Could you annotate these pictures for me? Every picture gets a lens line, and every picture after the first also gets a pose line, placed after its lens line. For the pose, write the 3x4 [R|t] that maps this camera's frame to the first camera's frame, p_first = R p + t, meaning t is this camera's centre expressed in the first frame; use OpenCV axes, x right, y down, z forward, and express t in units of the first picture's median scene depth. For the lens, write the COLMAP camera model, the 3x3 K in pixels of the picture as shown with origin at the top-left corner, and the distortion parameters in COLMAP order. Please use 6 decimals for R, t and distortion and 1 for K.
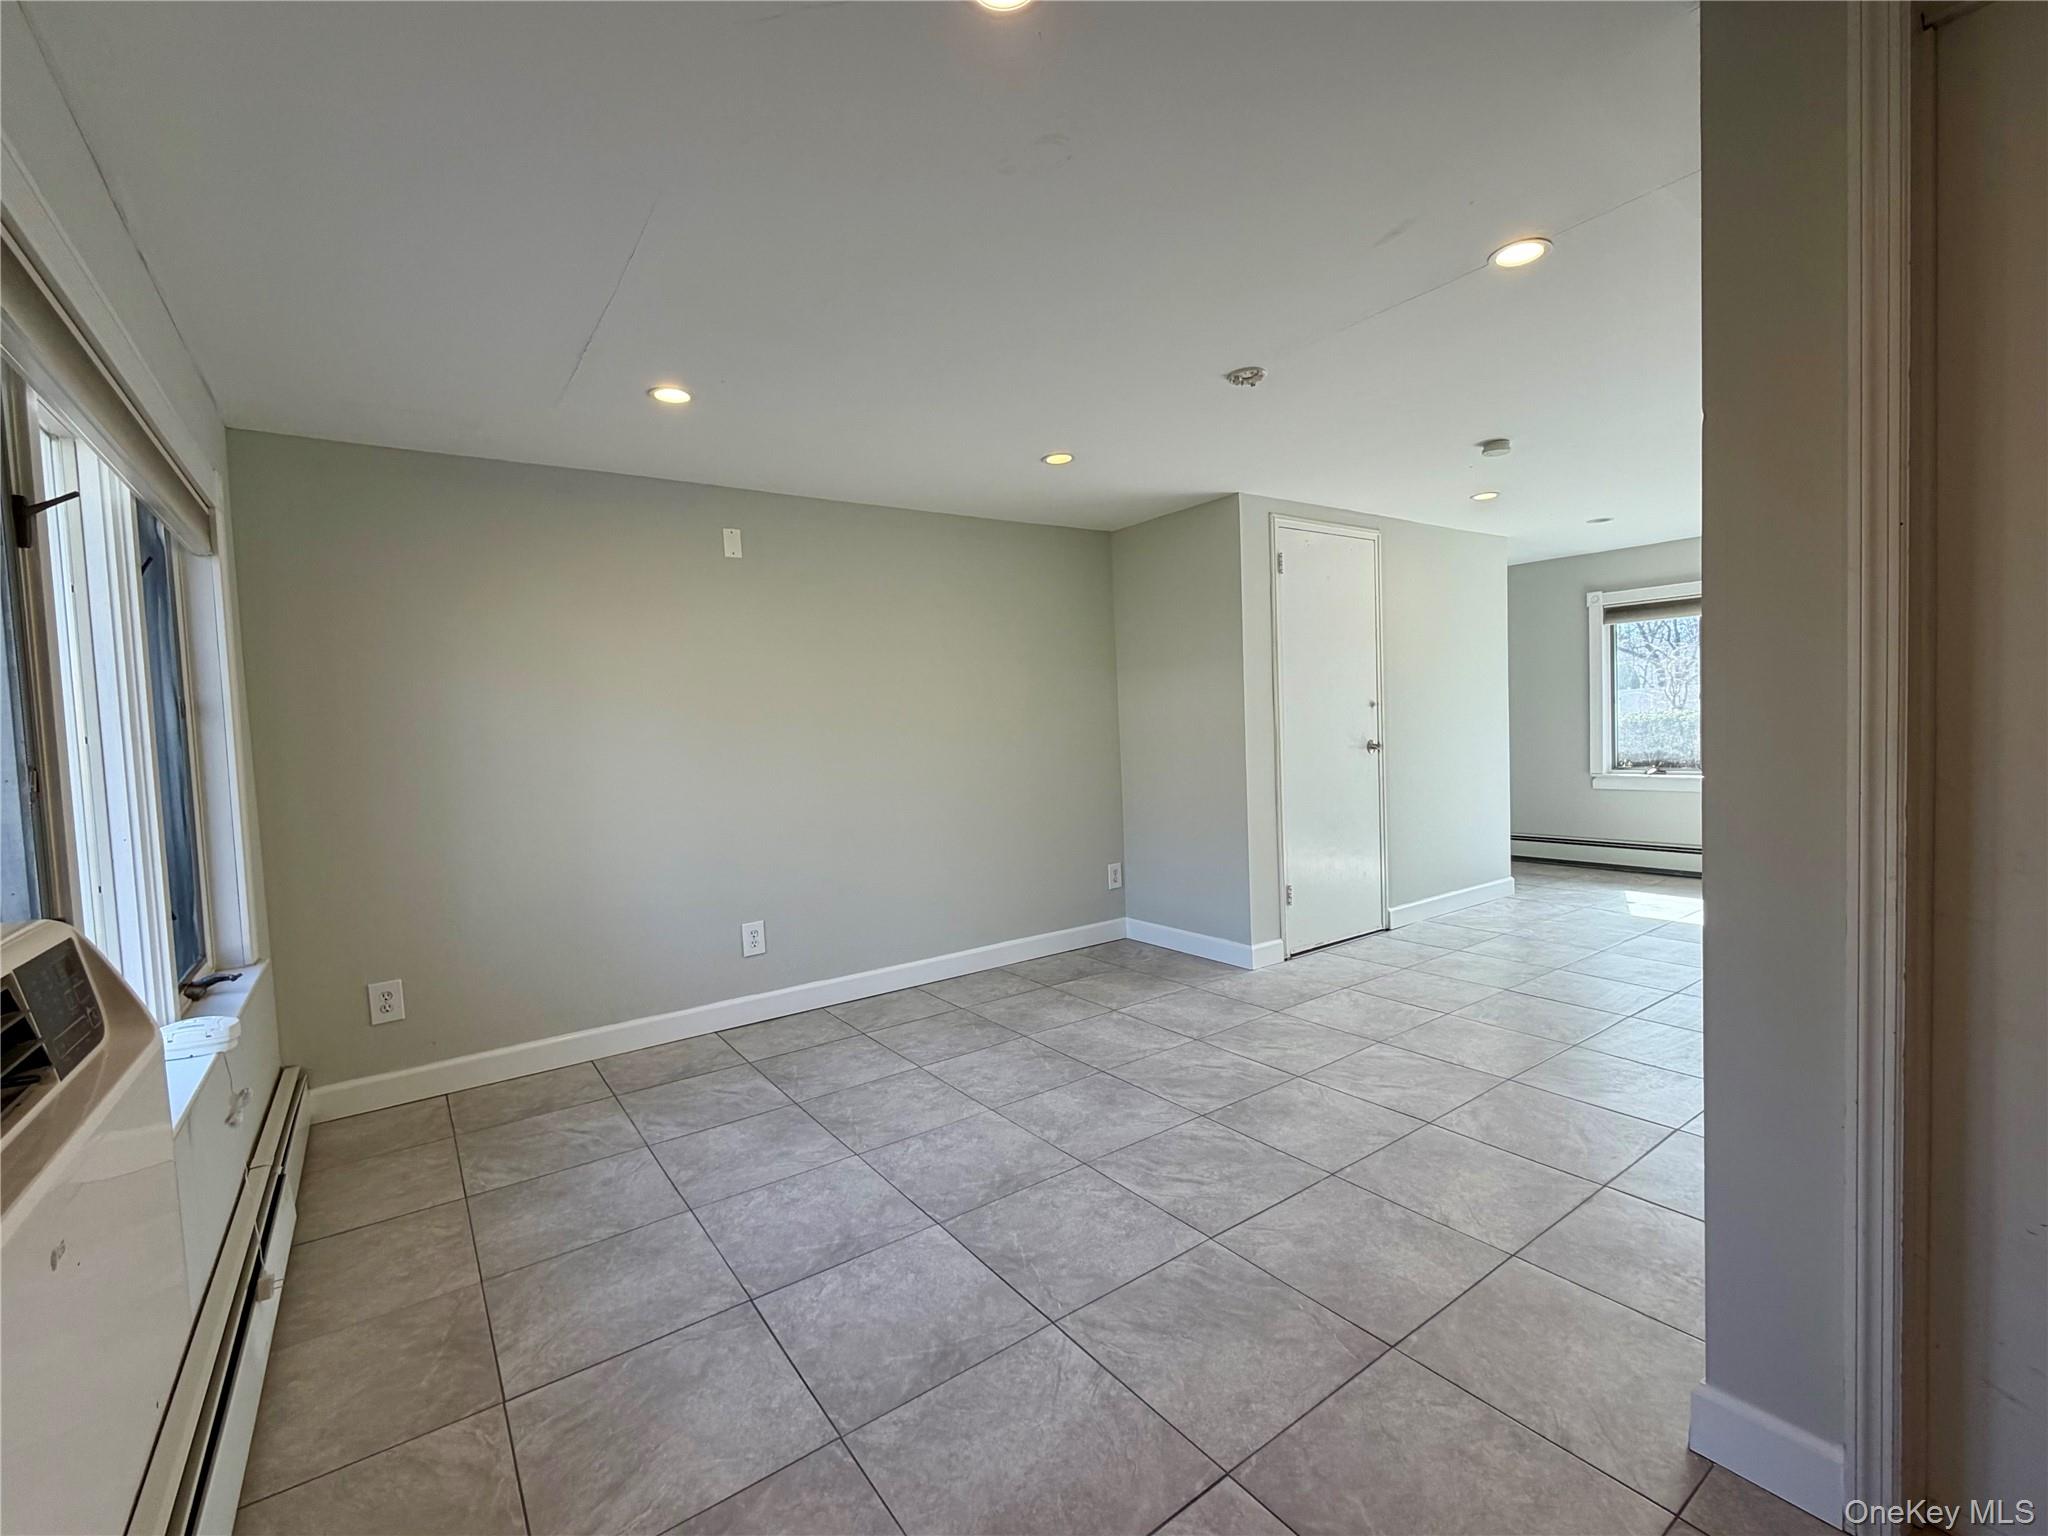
lens RADIAL K [[898.1, 0, 1024.0], [0, 898.1, 768.0], [0, 0, 1]] dist [-0.012444, -0.000329]
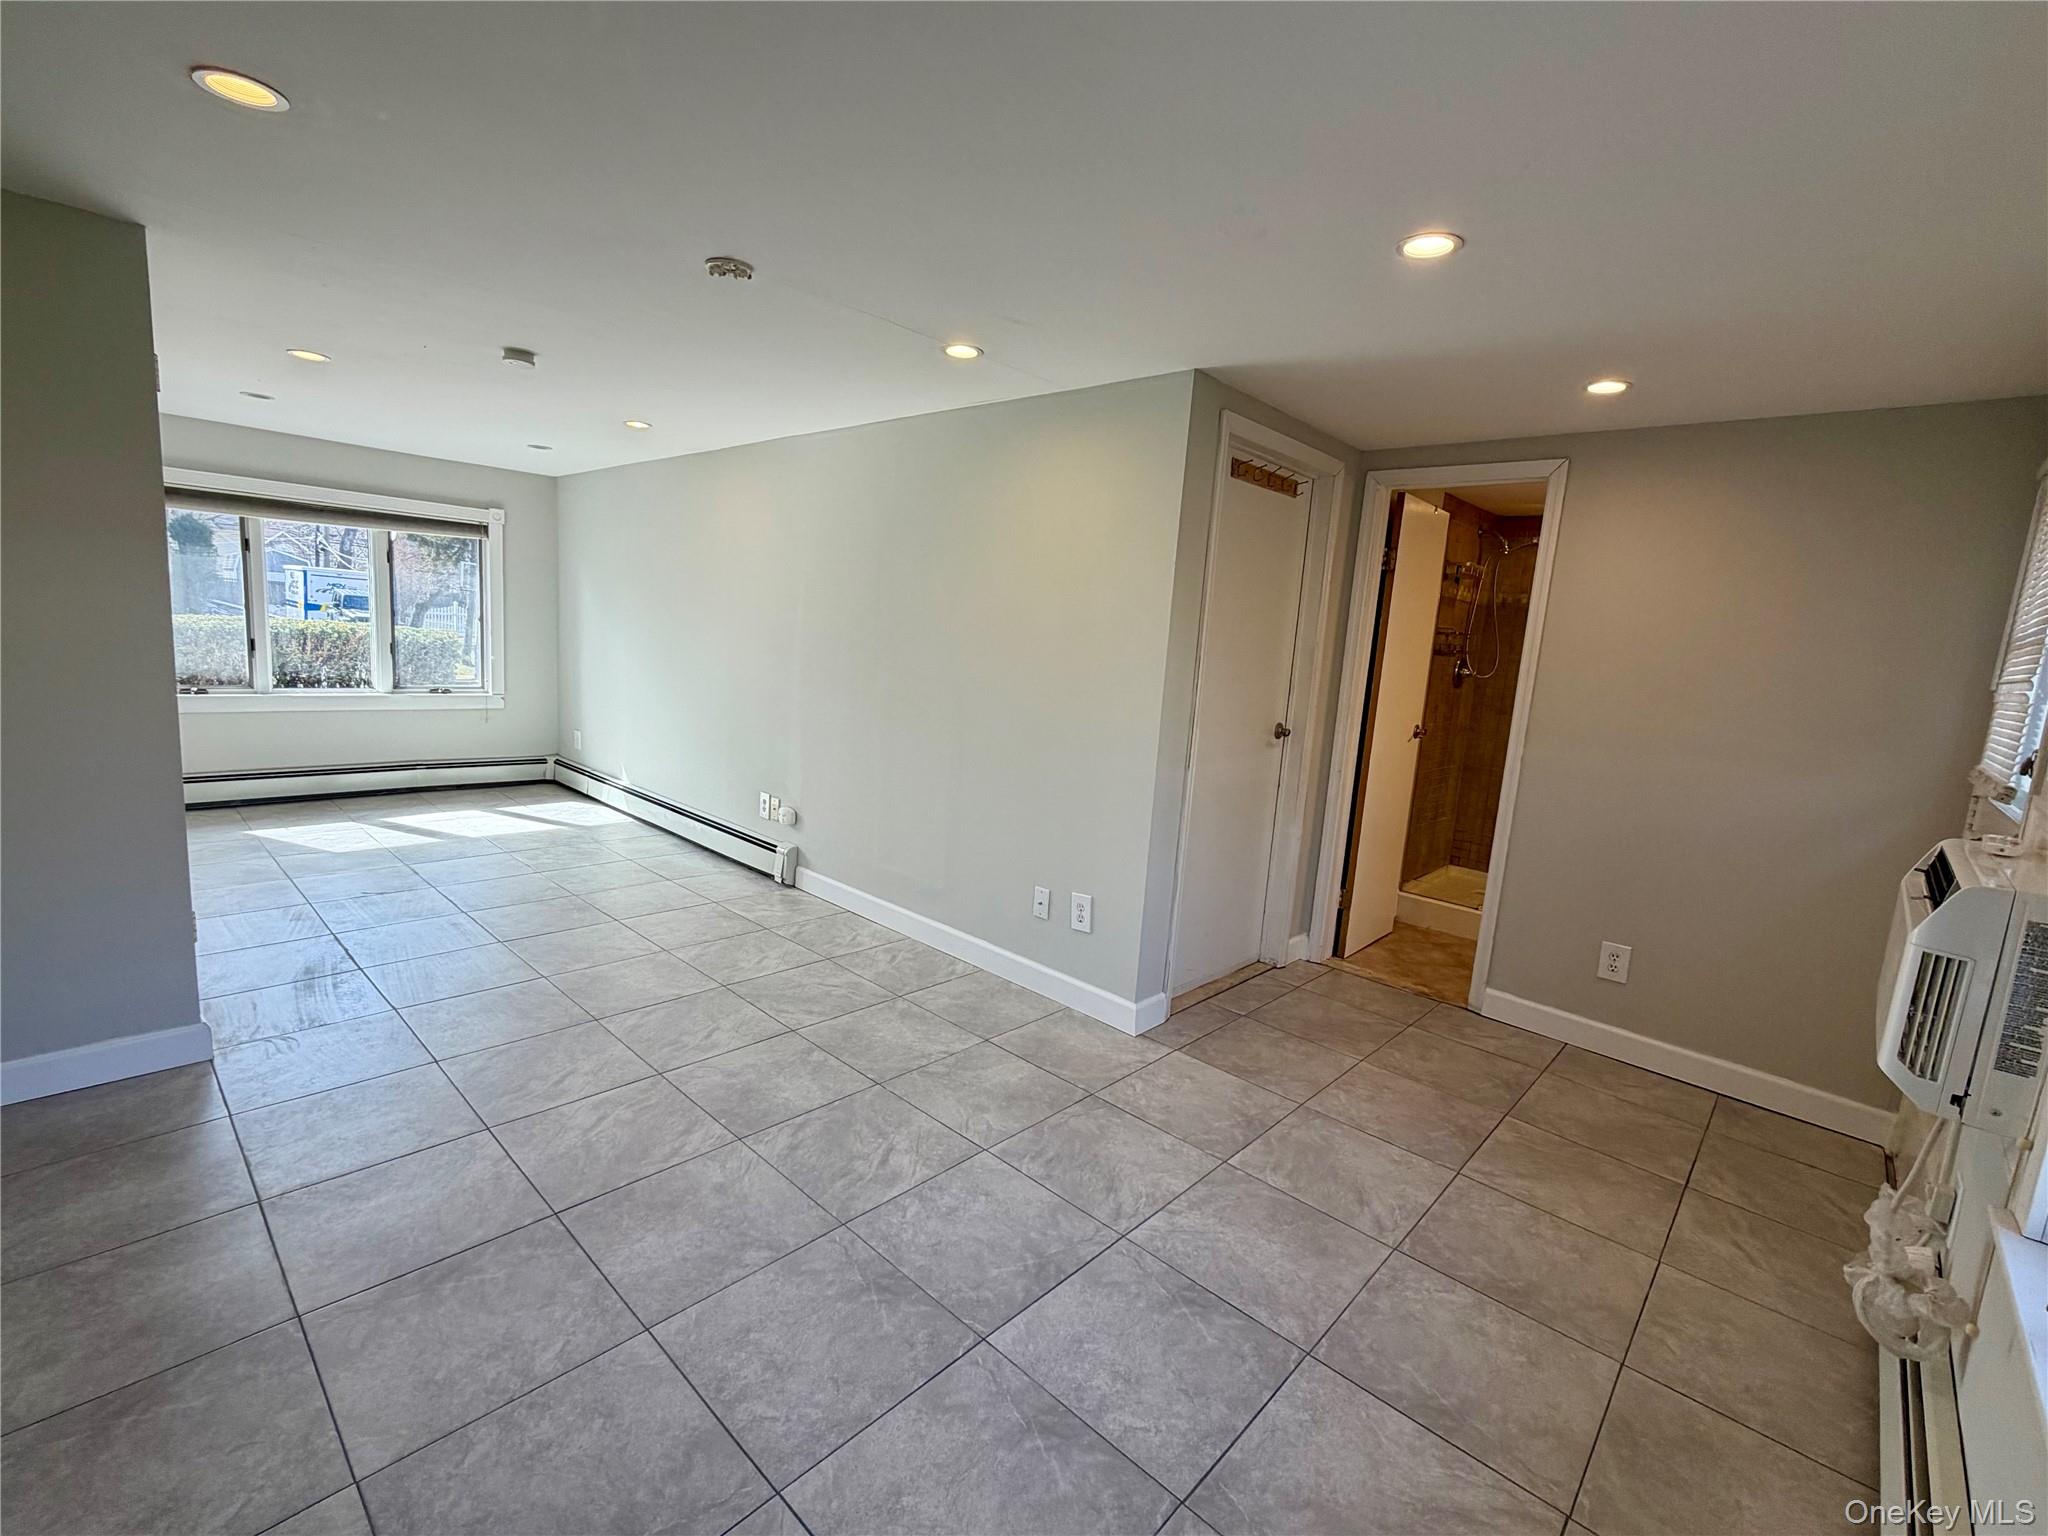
lens RADIAL K [[898.1, 0, 1024.0], [0, 898.1, 768.0], [0, 0, 1]] dist [-0.012444, -0.000329]
pose [[-0.201665, -0.123819, 0.971597, -0.804399], [-0.009135, 0.992172, 0.124545, -0.099791], [-0.979412, 0.016241, -0.201217, 1.094538]]
